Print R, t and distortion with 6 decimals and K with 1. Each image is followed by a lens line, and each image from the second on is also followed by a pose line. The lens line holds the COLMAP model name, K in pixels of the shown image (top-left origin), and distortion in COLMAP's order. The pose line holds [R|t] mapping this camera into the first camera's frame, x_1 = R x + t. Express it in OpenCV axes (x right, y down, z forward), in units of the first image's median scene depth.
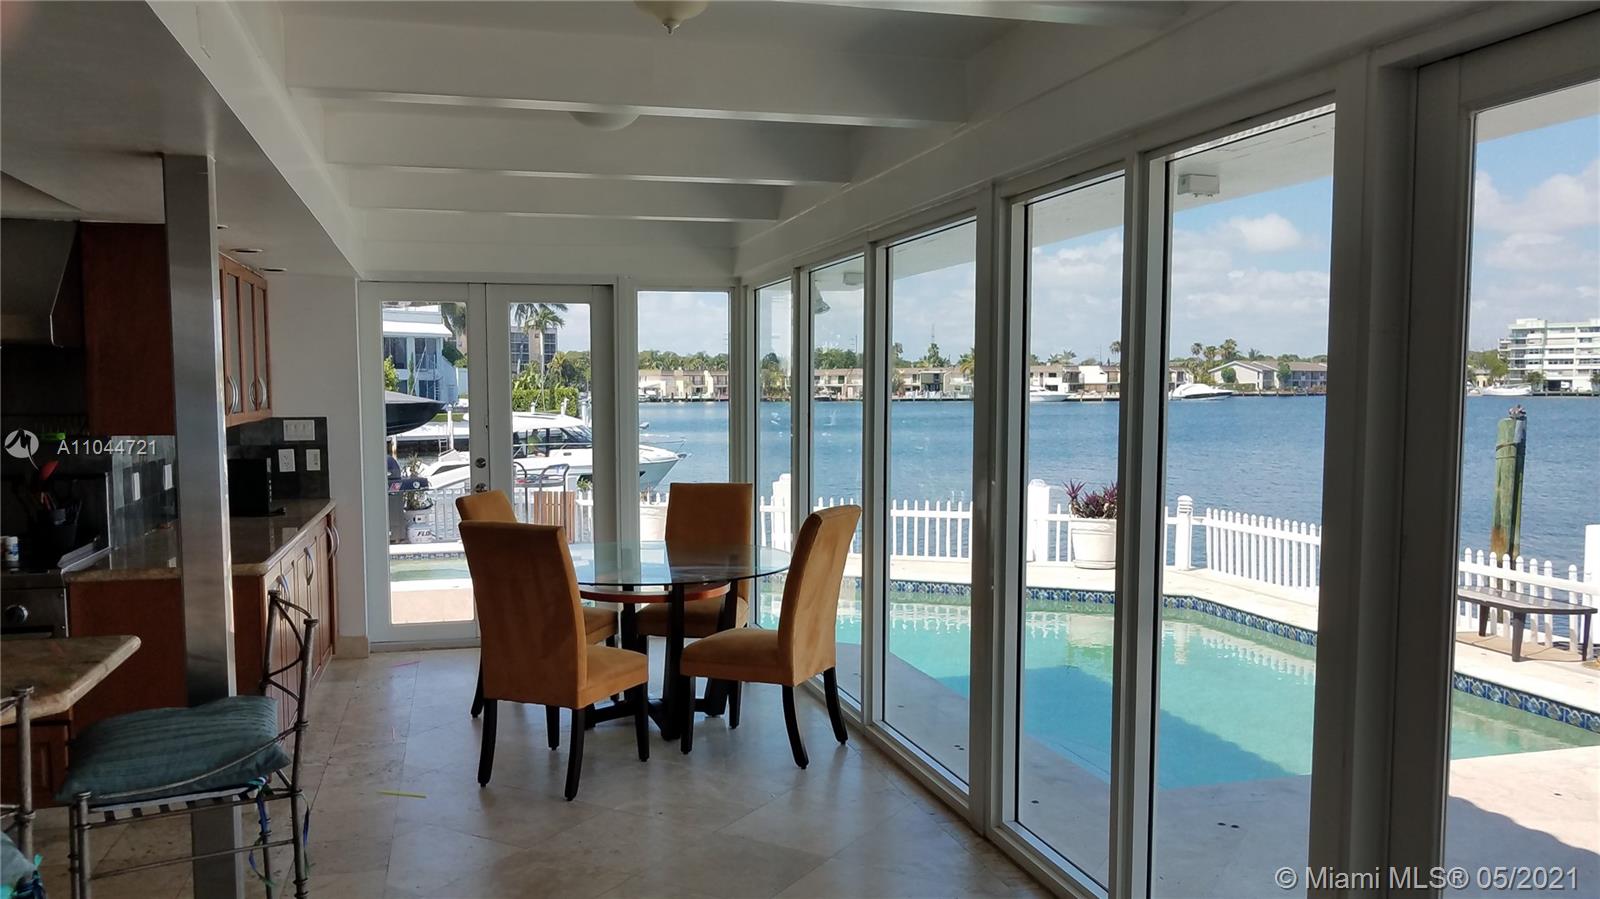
lens RADIAL K [[1251.6, 0, 774.0], [0, 1251.6, 473.0], [0, 0, 1]] dist [0.024182, -0.041503]
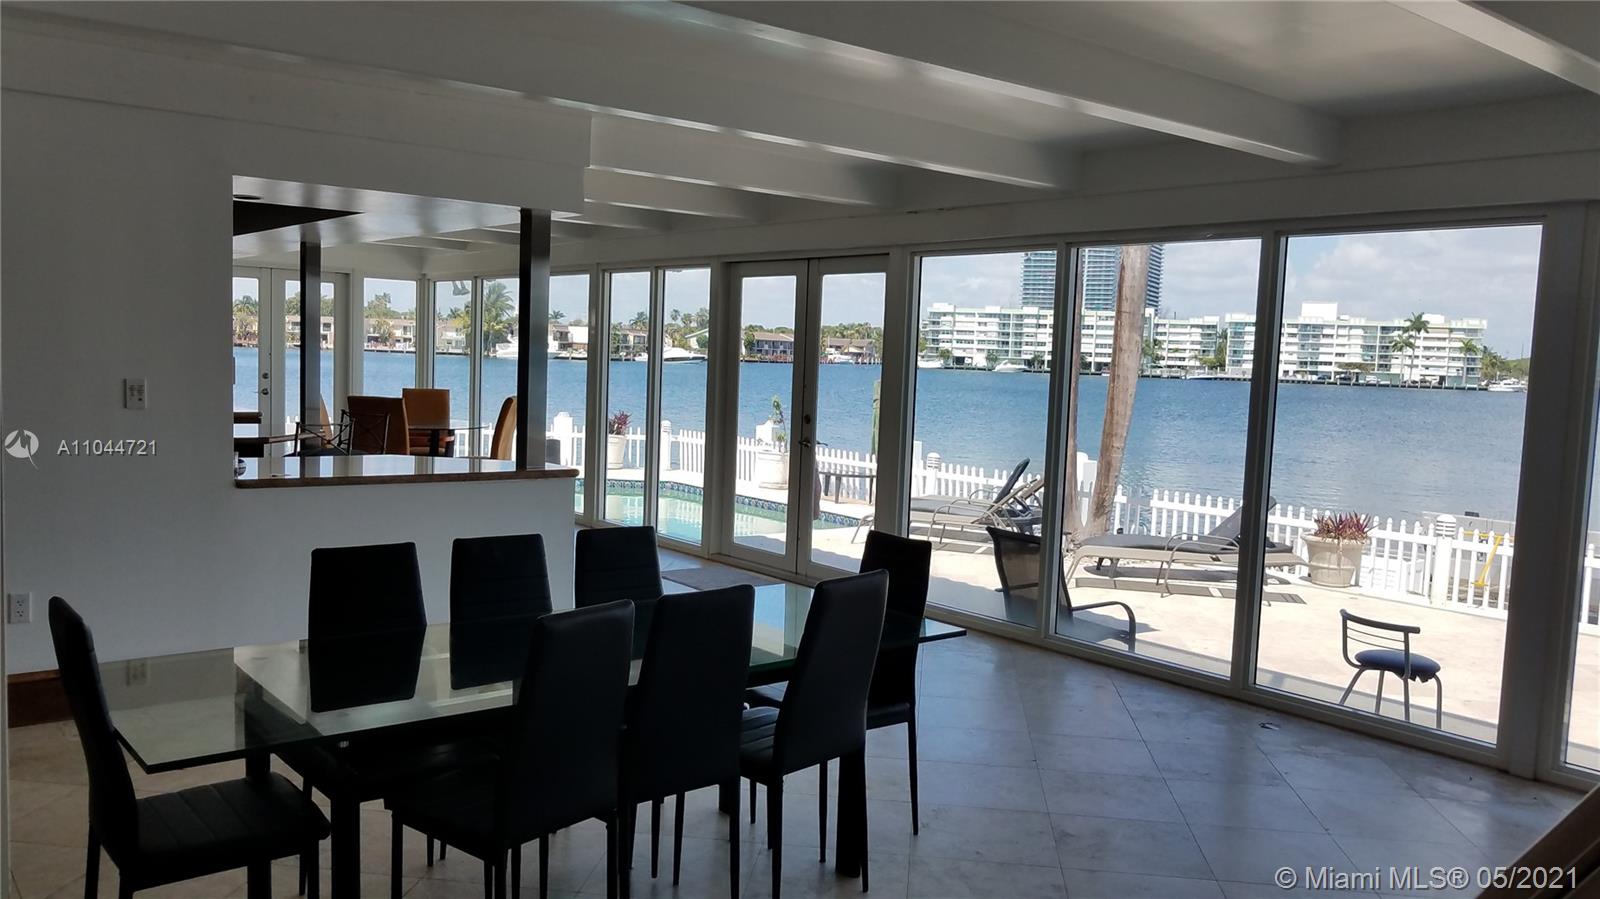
lens RADIAL K [[1251.6, 0, 803.9], [0, 1251.6, 445.3], [0, 0, 1]] dist [0.024182, -0.041503]
pose [[0.908389, 0.008991, 0.418030, -0.040192], [-0.013963, 0.999863, 0.008835, 0.008386], [-0.417894, -0.013862, 0.908390, -0.115892]]
